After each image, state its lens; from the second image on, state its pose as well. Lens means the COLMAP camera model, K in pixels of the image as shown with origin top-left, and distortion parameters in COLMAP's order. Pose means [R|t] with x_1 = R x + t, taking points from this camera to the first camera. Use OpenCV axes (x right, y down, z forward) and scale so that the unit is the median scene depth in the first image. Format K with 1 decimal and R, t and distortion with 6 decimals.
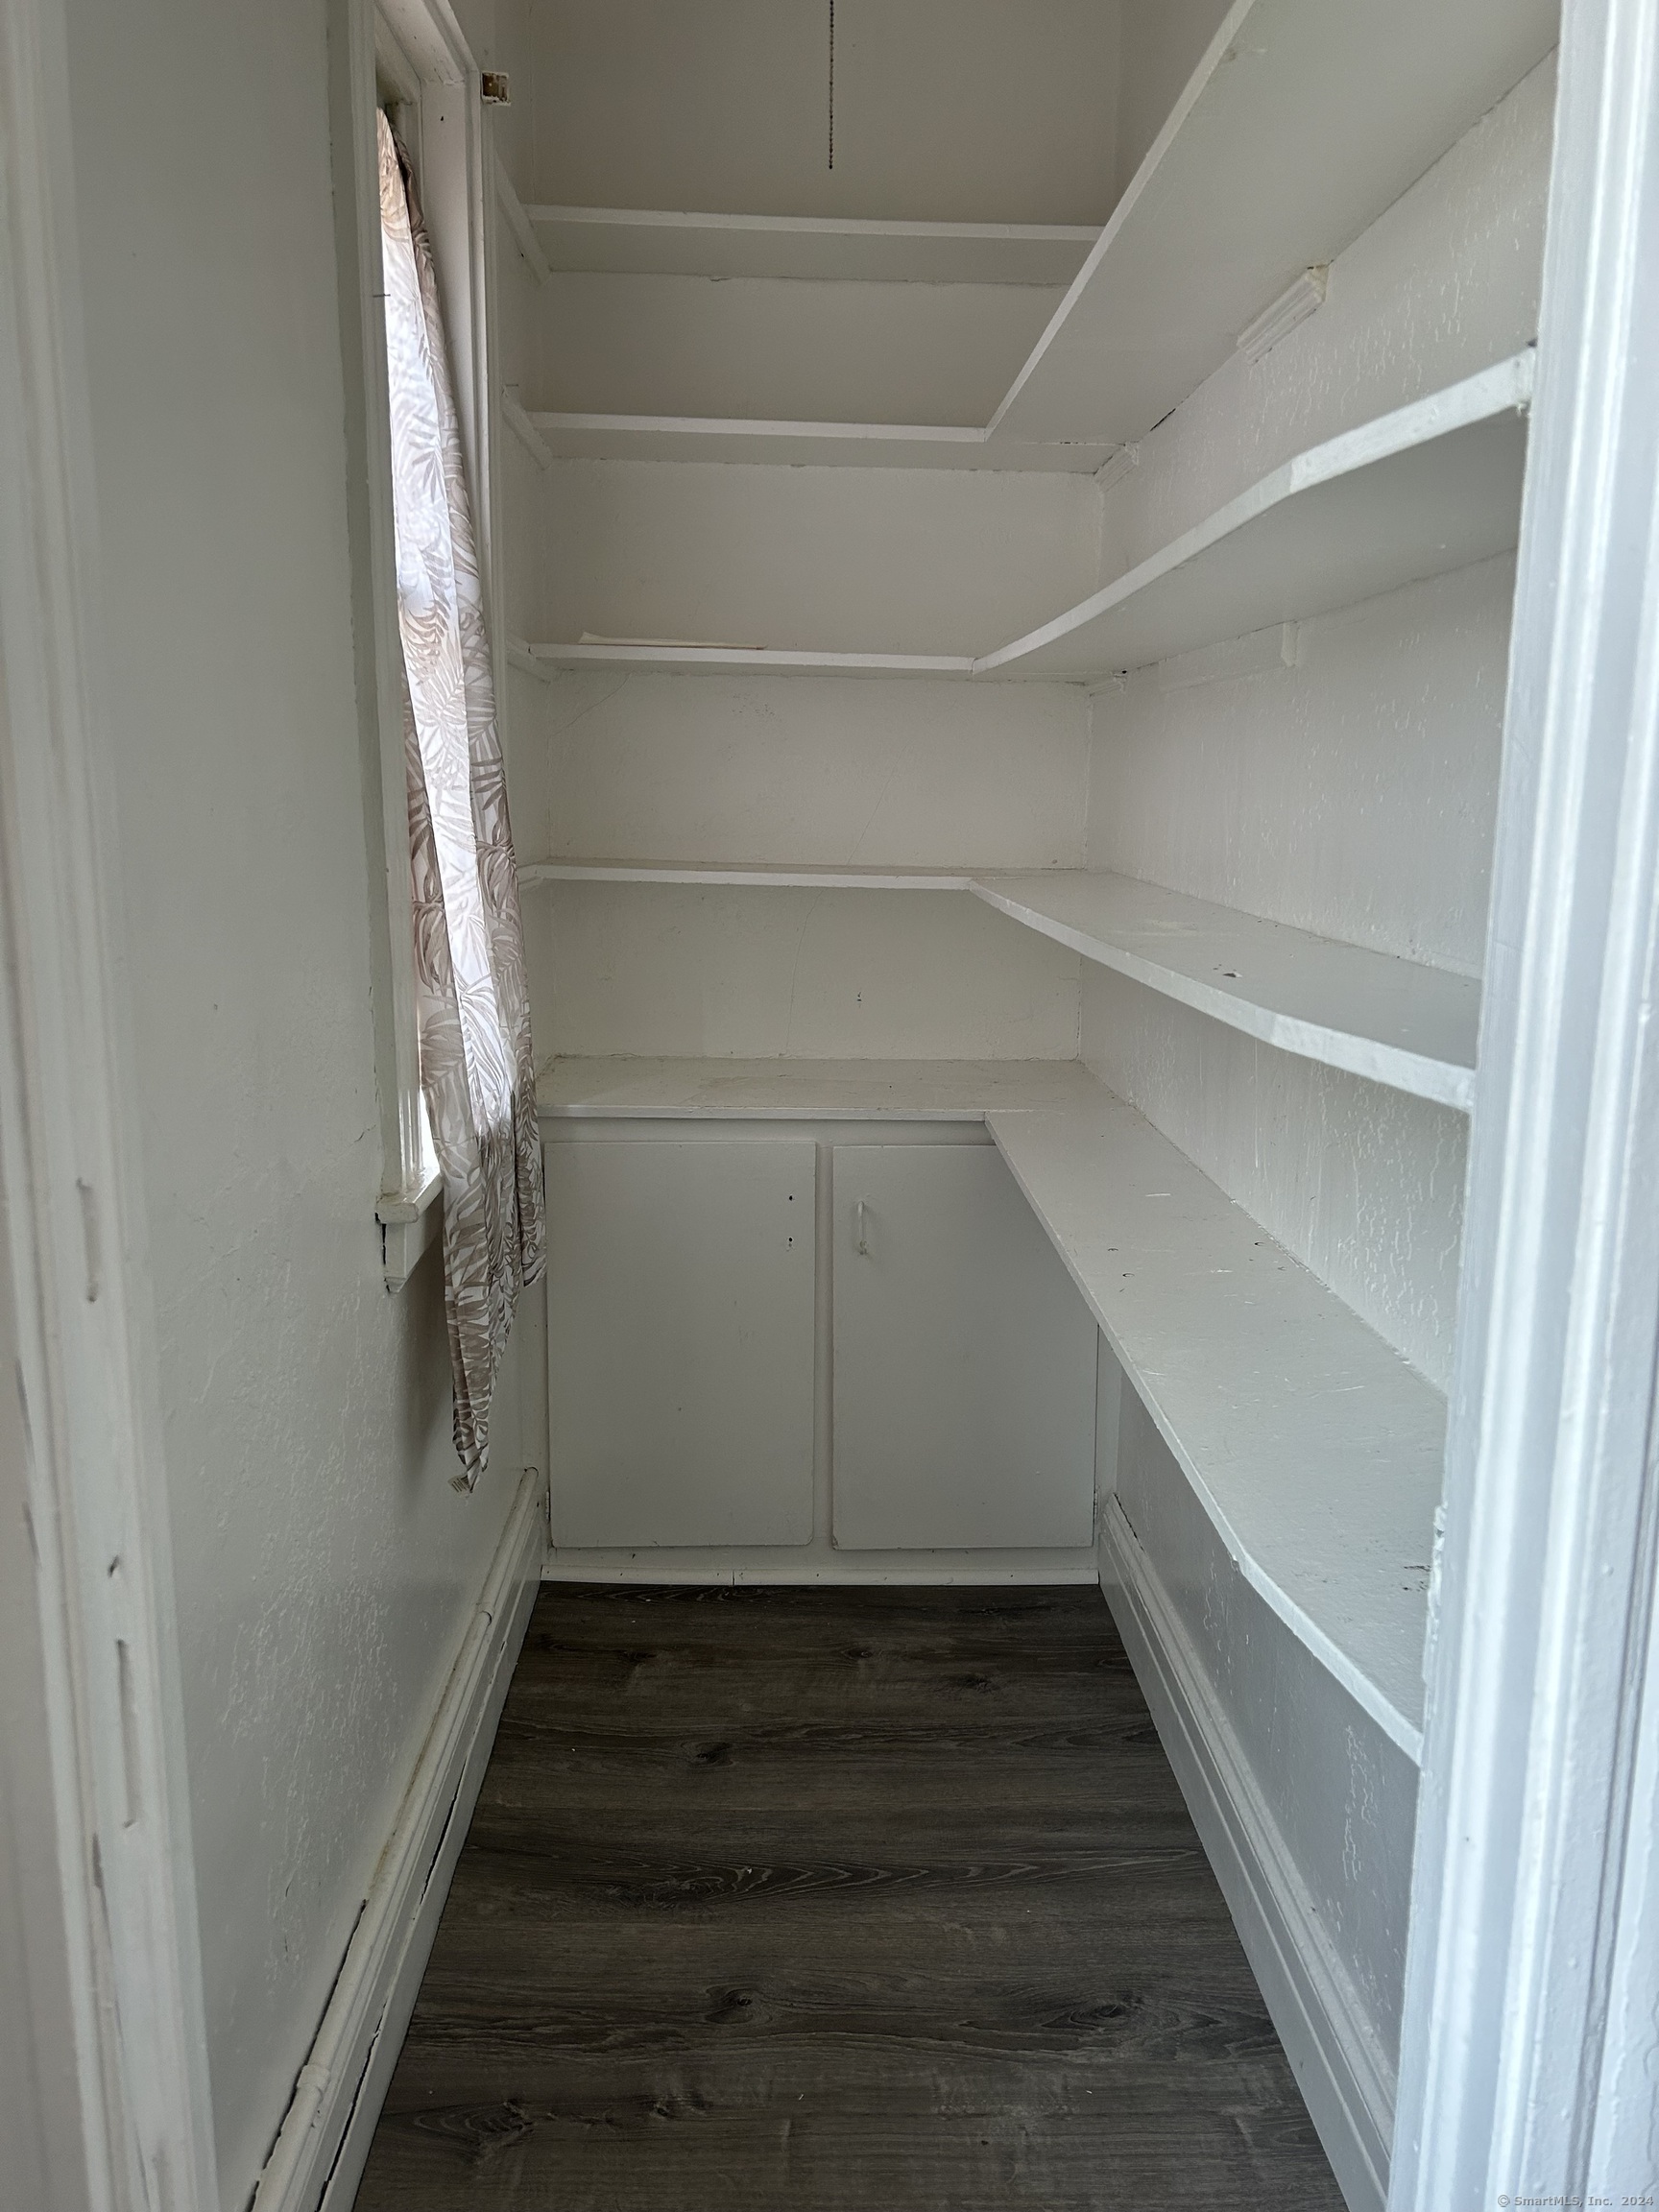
lens RADIAL K [[1621.7, 0, 833.5], [0, 1621.7, 1108.6], [0, 0, 1]] dist [0.013590, -0.009479]
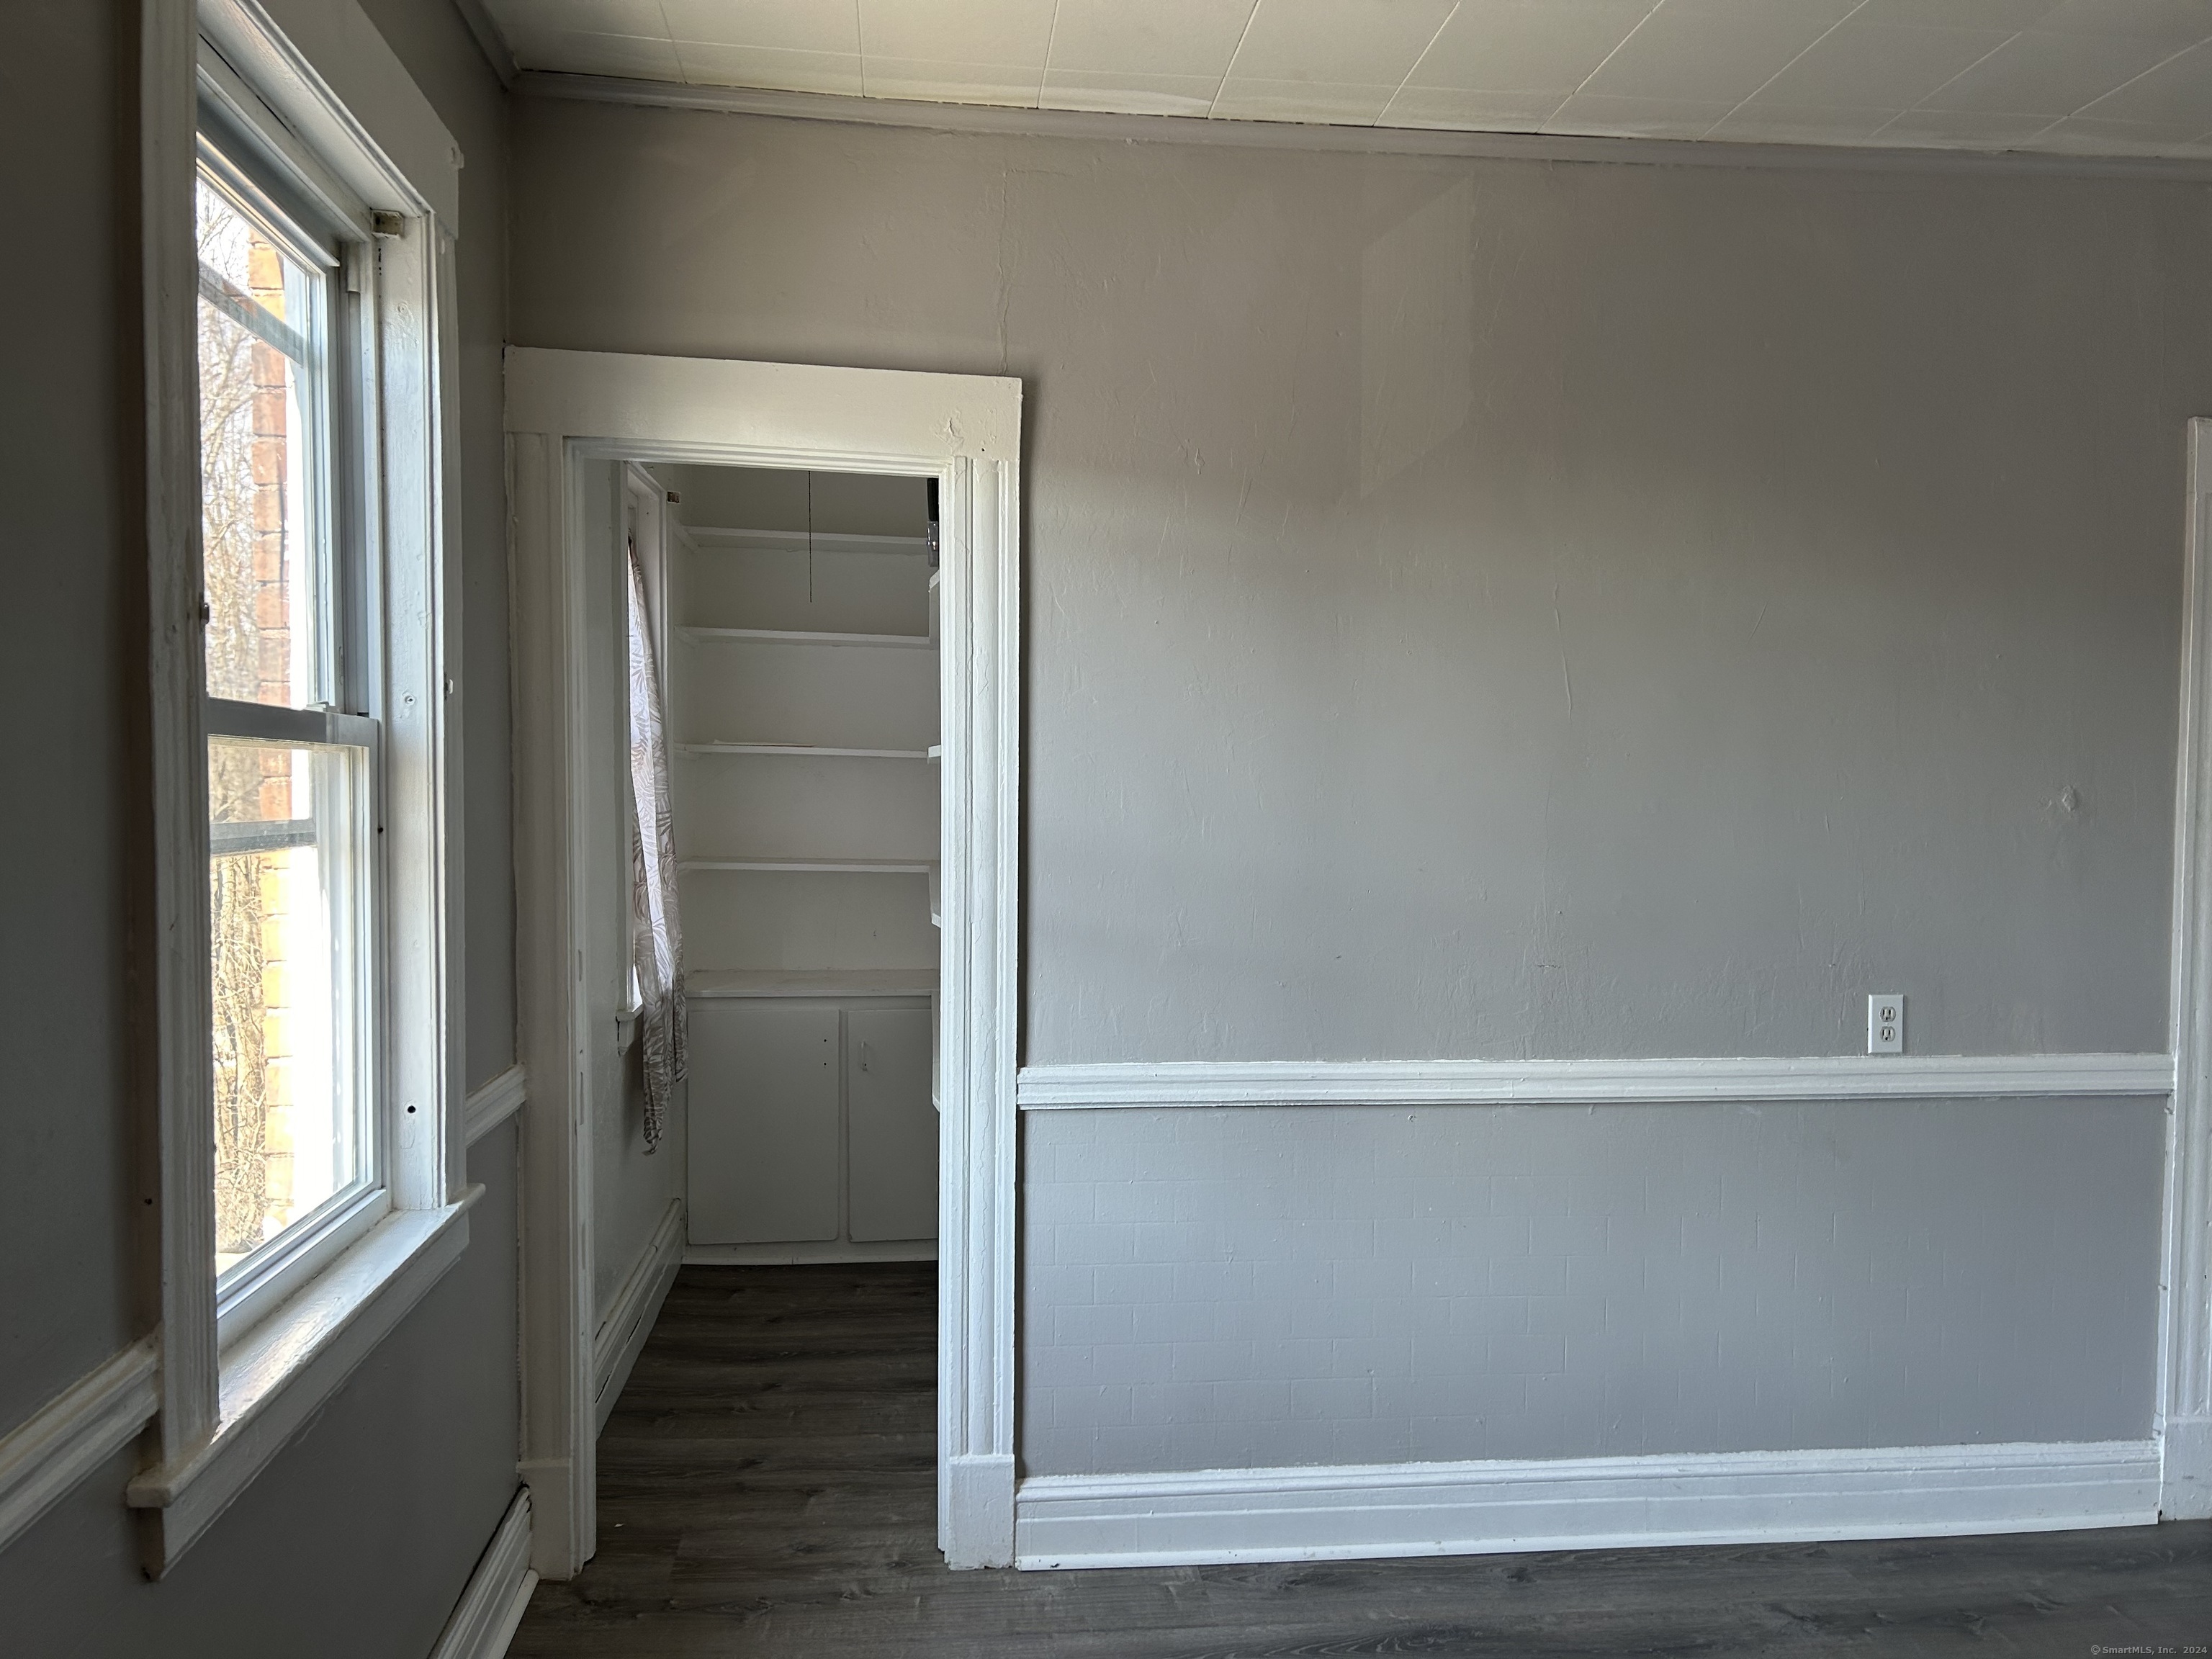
lens RADIAL K [[1621.7, 0, 1108.3], [0, 1621.7, 829.0], [0, 0, 1]] dist [0.013590, -0.009479]
pose [[0.996468, -0.009997, 0.083372, 0.170435], [0.022879, 0.987645, -0.155030, 0.133619], [-0.080792, 0.156390, 0.984386, -1.038583]]
